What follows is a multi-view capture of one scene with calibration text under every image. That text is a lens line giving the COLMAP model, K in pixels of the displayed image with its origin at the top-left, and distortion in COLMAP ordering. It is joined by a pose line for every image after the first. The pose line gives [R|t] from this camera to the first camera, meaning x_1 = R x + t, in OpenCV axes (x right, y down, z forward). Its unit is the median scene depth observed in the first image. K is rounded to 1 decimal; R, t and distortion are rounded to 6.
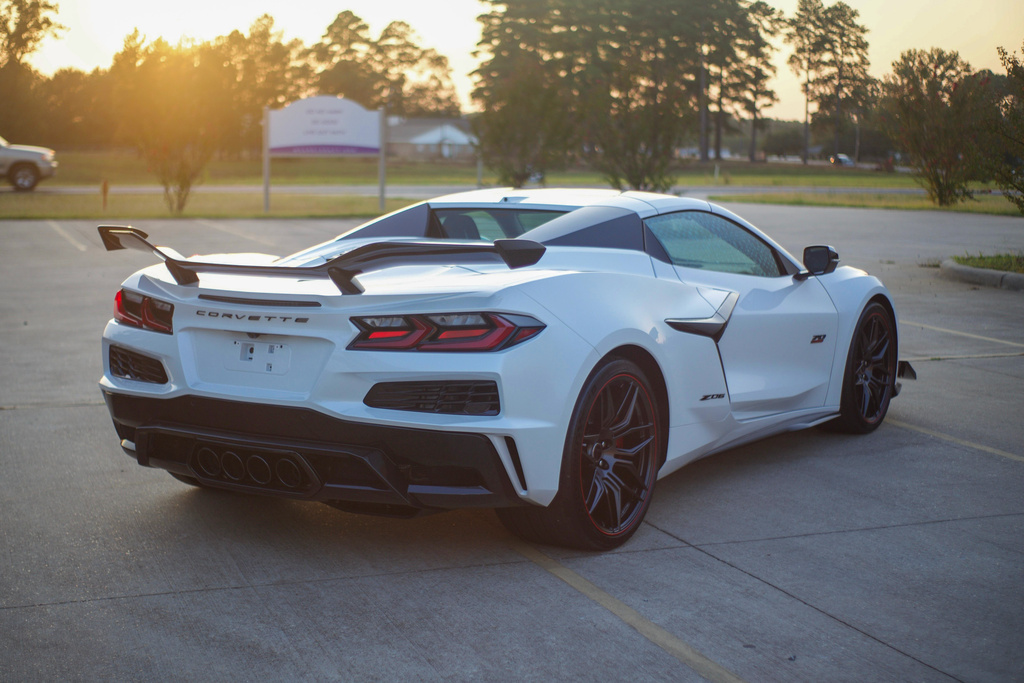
lens RADIAL K [[1821.4, 0, 512.0], [0, 1821.4, 341.5], [0, 0, 1]] dist [-0.110605, 0.015429]
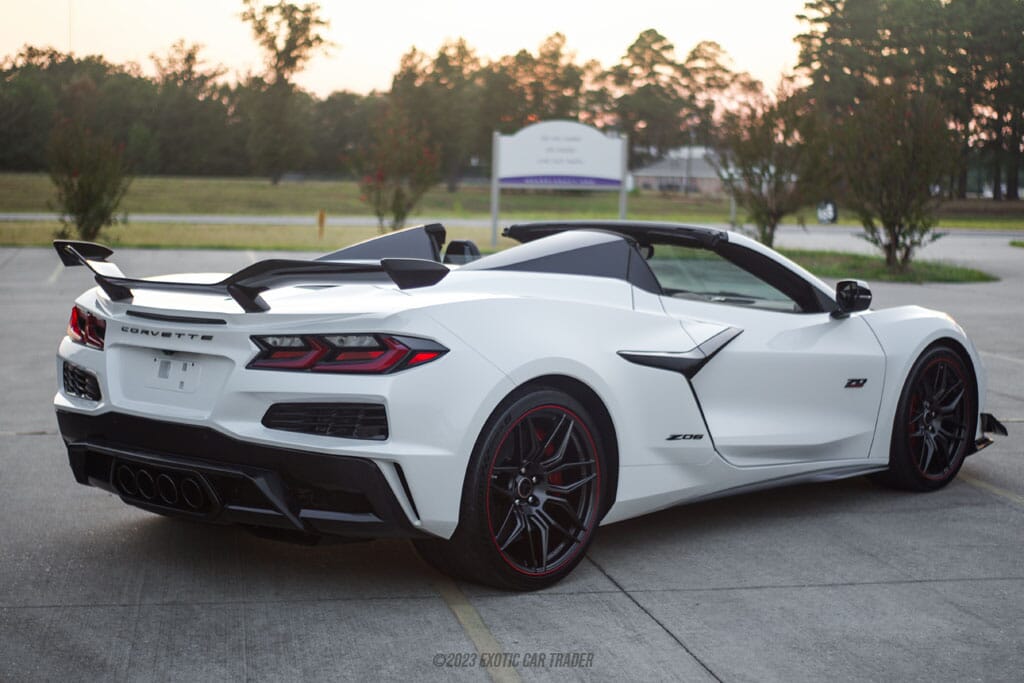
lens RADIAL K [[2068.9, 0, 512.0], [0, 2068.9, 341.5], [0, 0, 1]] dist [-0.147225, 0.298864]
pose [[0.983834, 0.026980, -0.177041, 0.203525], [-0.032335, 0.999101, -0.027430, 0.013027], [0.176142, 0.032711, 0.983821, -0.056519]]
